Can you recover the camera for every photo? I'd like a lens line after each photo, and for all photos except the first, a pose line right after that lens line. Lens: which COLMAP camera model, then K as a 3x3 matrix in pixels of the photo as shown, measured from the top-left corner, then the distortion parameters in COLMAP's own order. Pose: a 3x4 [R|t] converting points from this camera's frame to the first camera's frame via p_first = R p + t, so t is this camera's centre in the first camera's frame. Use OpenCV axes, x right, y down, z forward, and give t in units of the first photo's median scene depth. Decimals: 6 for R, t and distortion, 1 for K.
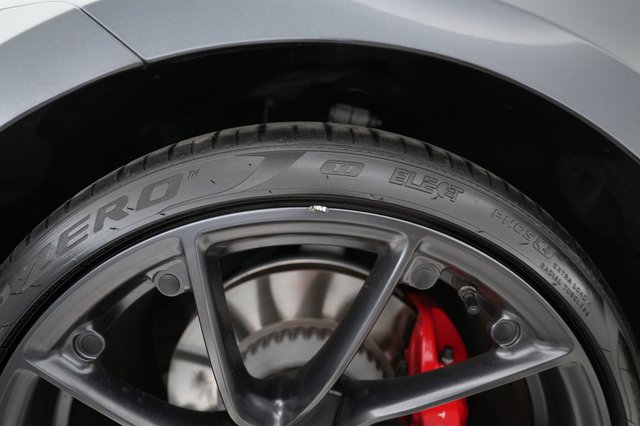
lens RADIAL K [[283.4, 0, 317.5], [0, 283.4, 213.3], [0, 0, 1]] dist [0.000313, 0.000031]
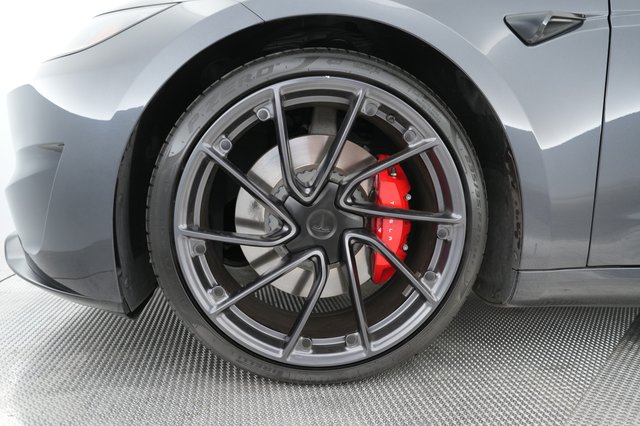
lens RADIAL K [[455.6, 0, 321.6], [0, 455.6, 214.7], [0, 0, 1]] dist [-0.012912, -0.002383]
pose [[0.996512, -0.022842, 0.080269, -0.381936], [0.031387, 0.993777, -0.106871, 1.495042], [-0.077328, 0.109018, 0.991027, -2.641988]]
